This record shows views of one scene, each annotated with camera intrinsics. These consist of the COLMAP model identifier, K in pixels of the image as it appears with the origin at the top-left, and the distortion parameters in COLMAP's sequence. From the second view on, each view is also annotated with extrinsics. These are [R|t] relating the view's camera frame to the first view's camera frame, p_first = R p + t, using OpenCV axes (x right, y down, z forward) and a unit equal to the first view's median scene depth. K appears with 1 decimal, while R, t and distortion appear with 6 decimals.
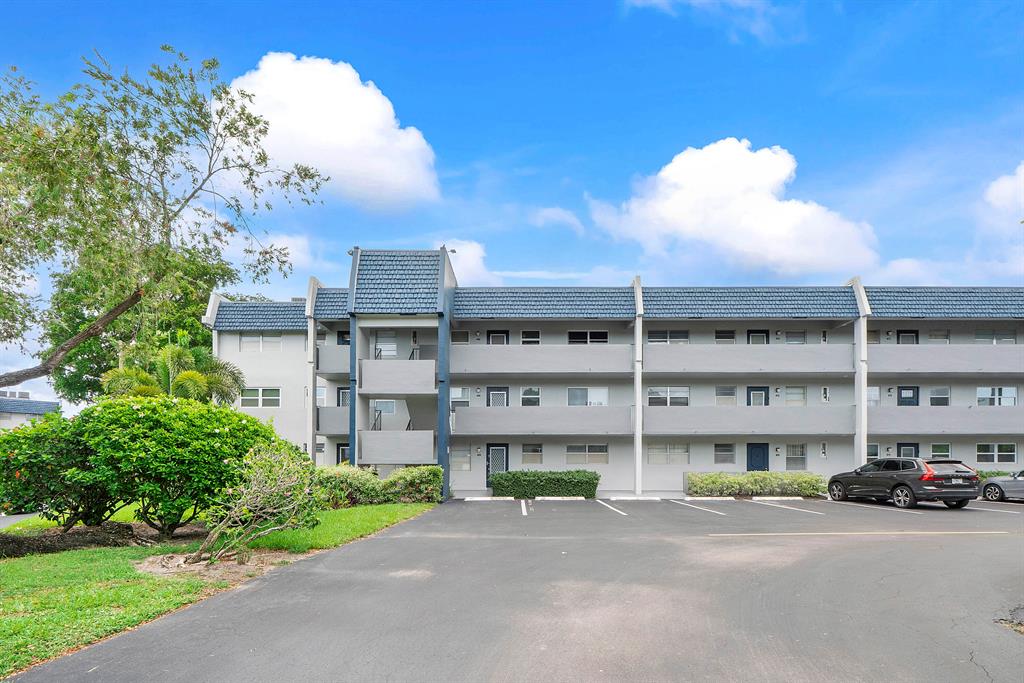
lens RADIAL K [[437.0, 0, 516.2], [0, 437.0, 341.2], [0, 0, 1]] dist [-0.003361, -0.000996]
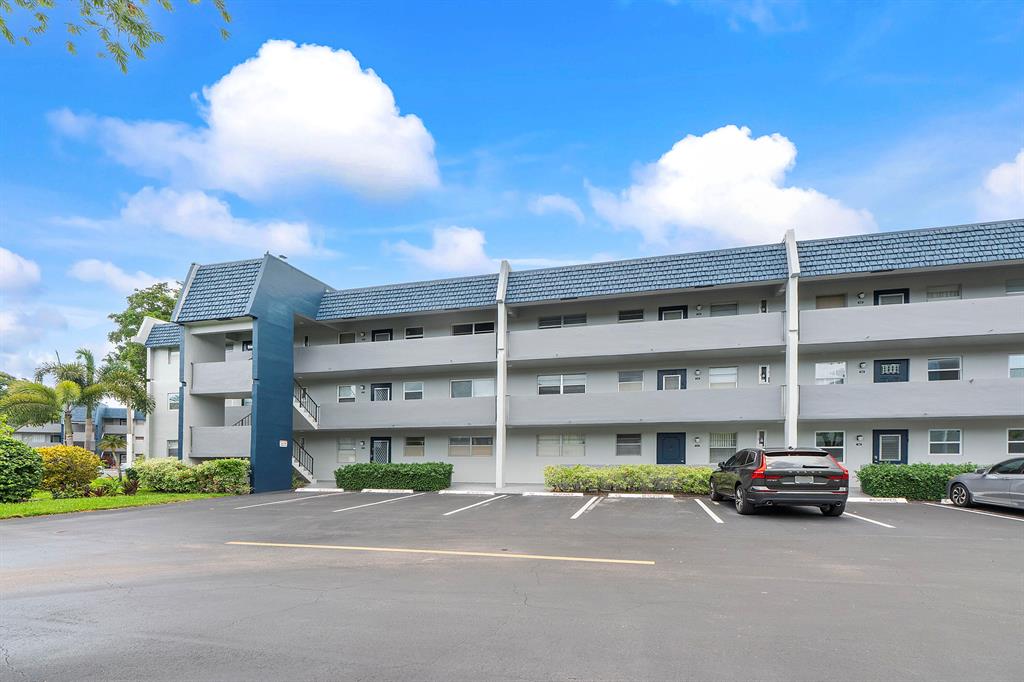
lens RADIAL K [[437.0, 0, 516.2], [0, 437.0, 340.7], [0, 0, 1]] dist [-0.003361, -0.000996]
pose [[0.967468, -0.064693, -0.244583, 0.494345], [0.069745, 0.997492, 0.012043, 0.015220], [0.243191, -0.028709, 0.969553, 0.072525]]
